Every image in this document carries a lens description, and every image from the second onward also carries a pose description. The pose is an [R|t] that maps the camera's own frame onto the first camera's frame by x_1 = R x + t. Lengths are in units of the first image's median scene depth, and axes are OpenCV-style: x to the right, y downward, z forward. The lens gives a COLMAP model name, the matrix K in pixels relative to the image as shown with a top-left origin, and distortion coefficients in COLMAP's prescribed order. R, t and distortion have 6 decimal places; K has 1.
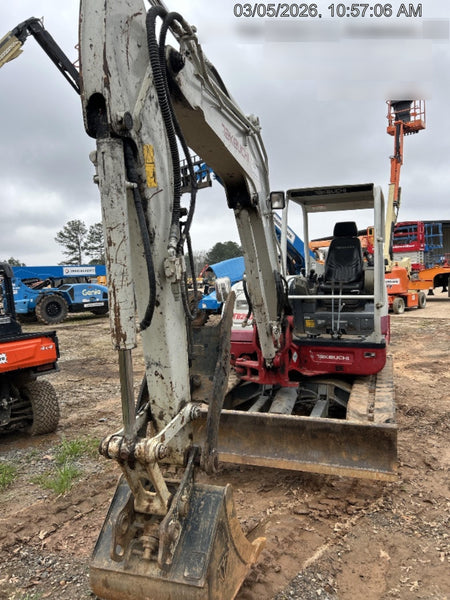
lens RADIAL K [[439.1, 0, 225.0], [0, 439.1, 300.0], [0, 0, 1]] dist [0.036940, -0.002177]
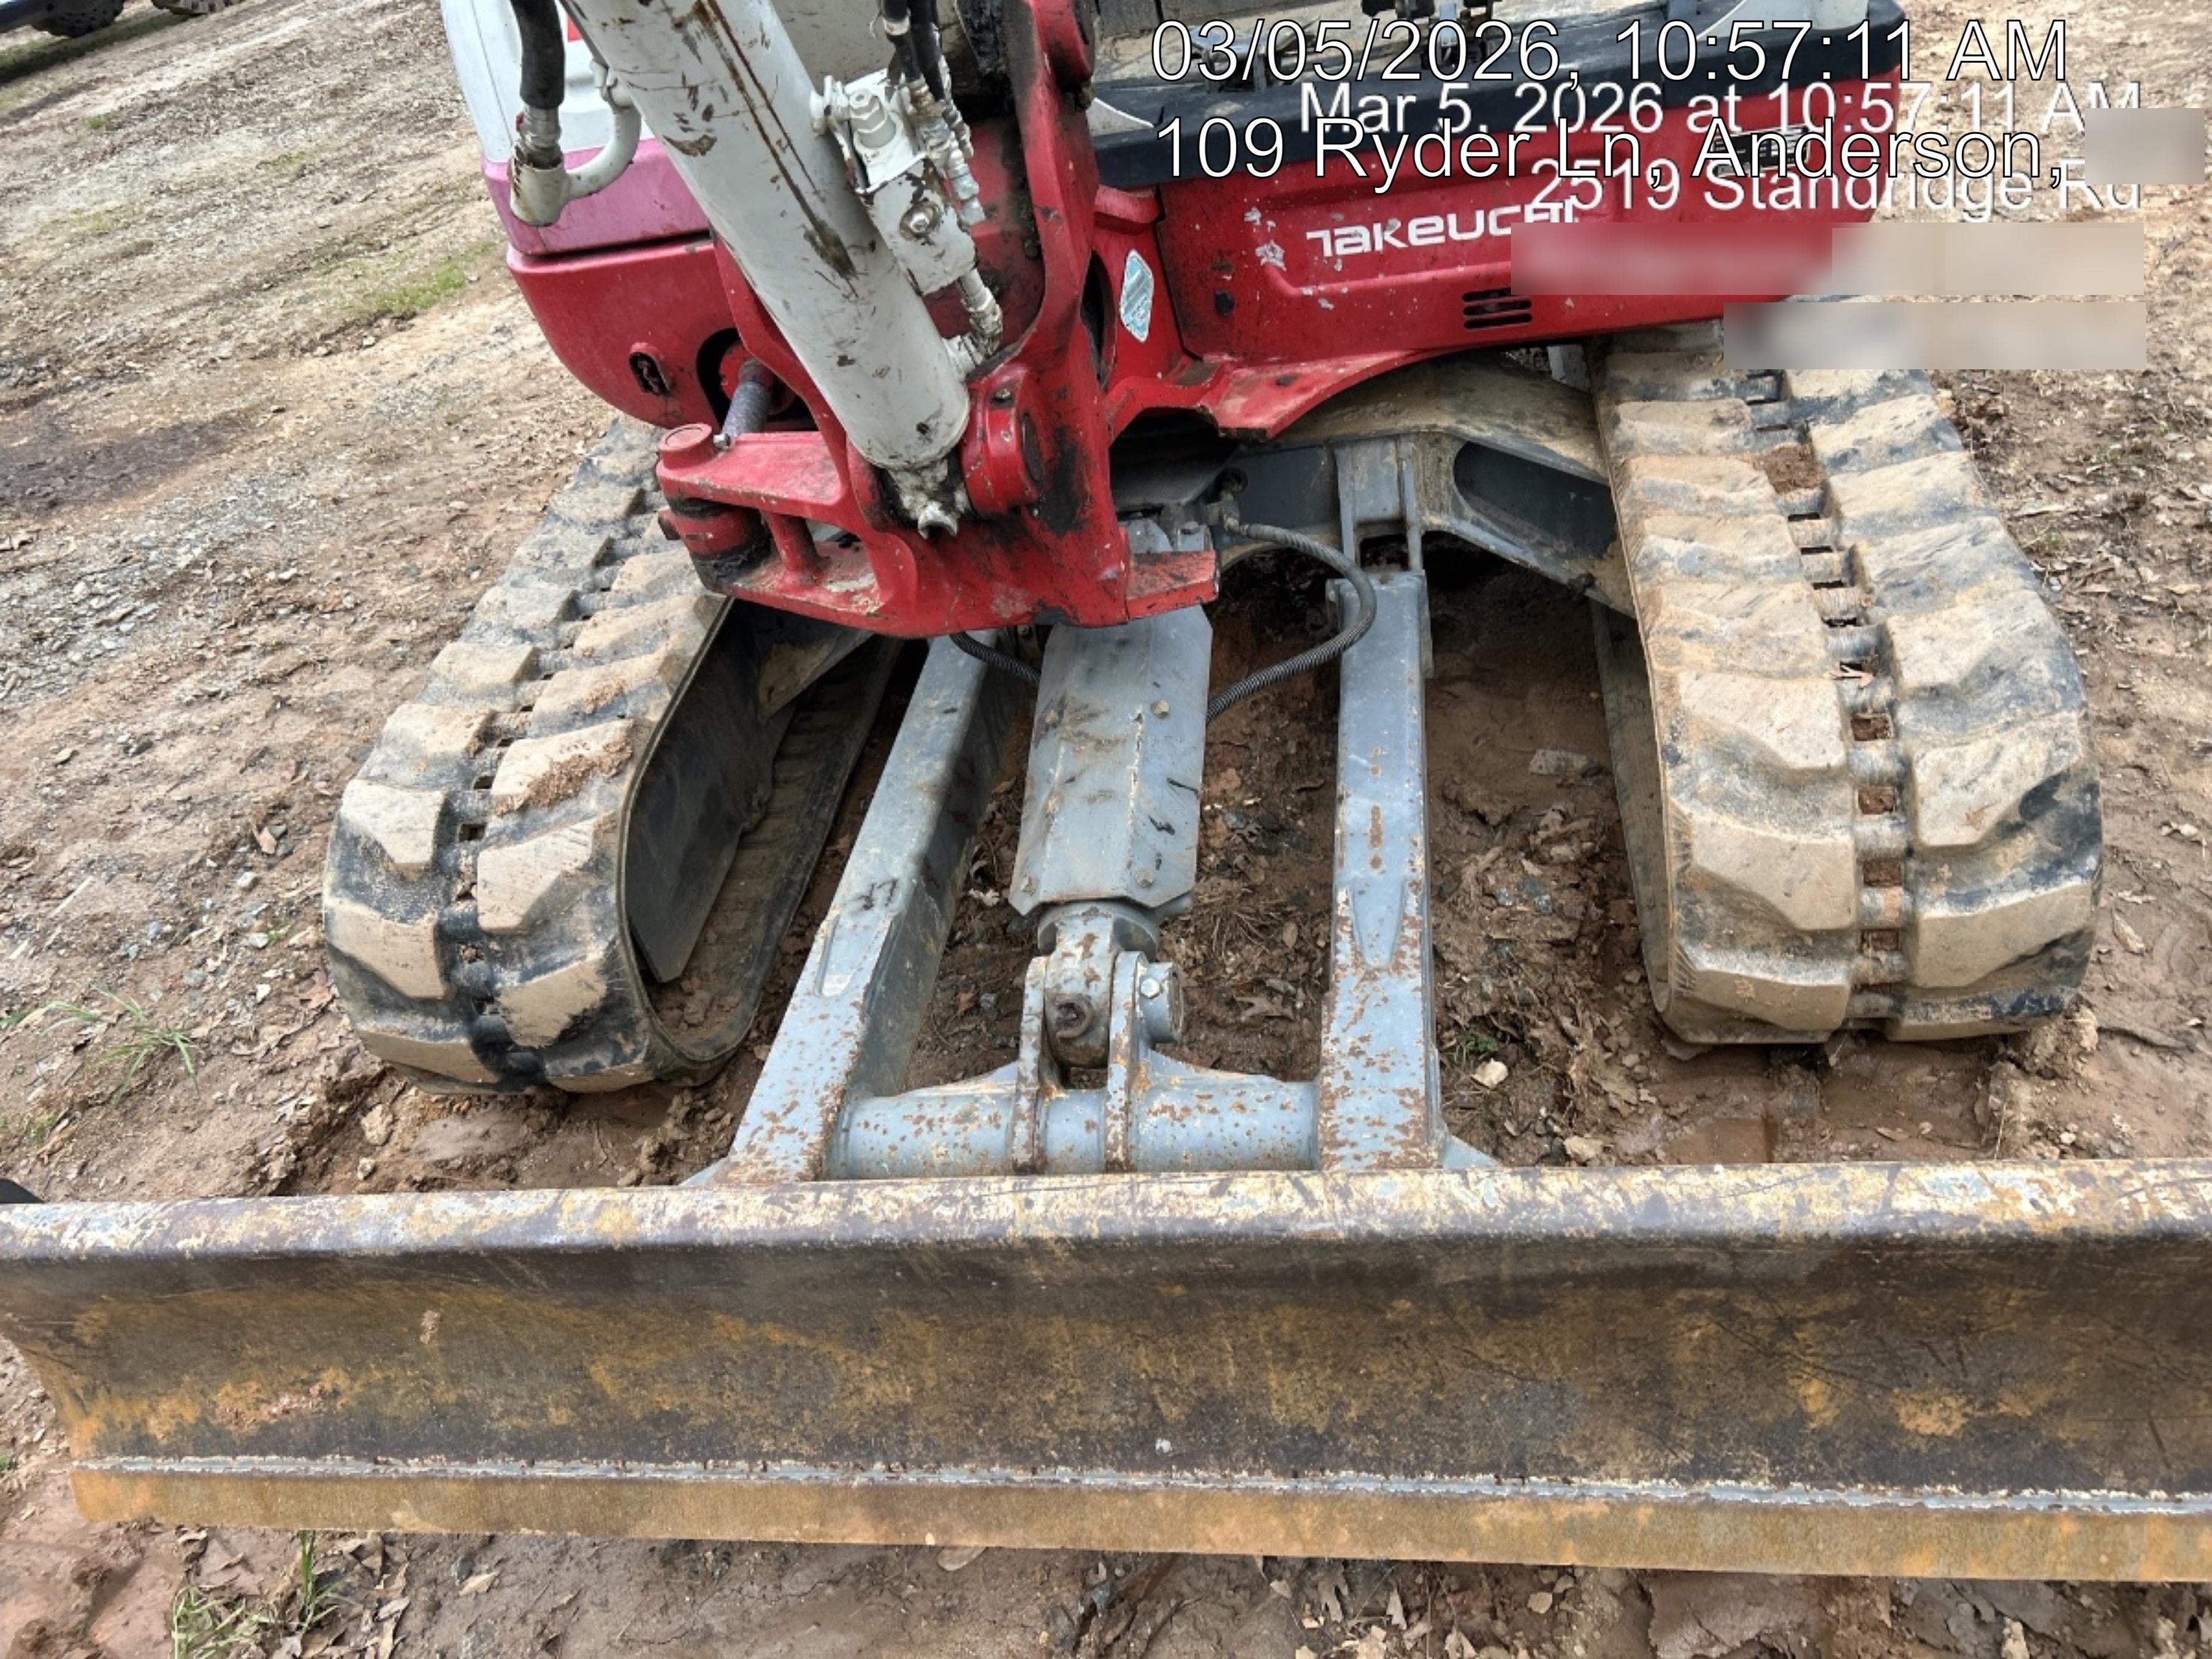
lens RADIAL K [[1618.9, 0, 1054.5], [0, 1618.9, 828.1], [0, 0, 1]] dist [0.036940, -0.002177]
pose [[0.967414, -0.249395, 0.043721, 0.087503], [0.185924, 0.816918, 0.545964, 0.002074], [-0.171877, -0.520045, 0.836667, 0.595203]]
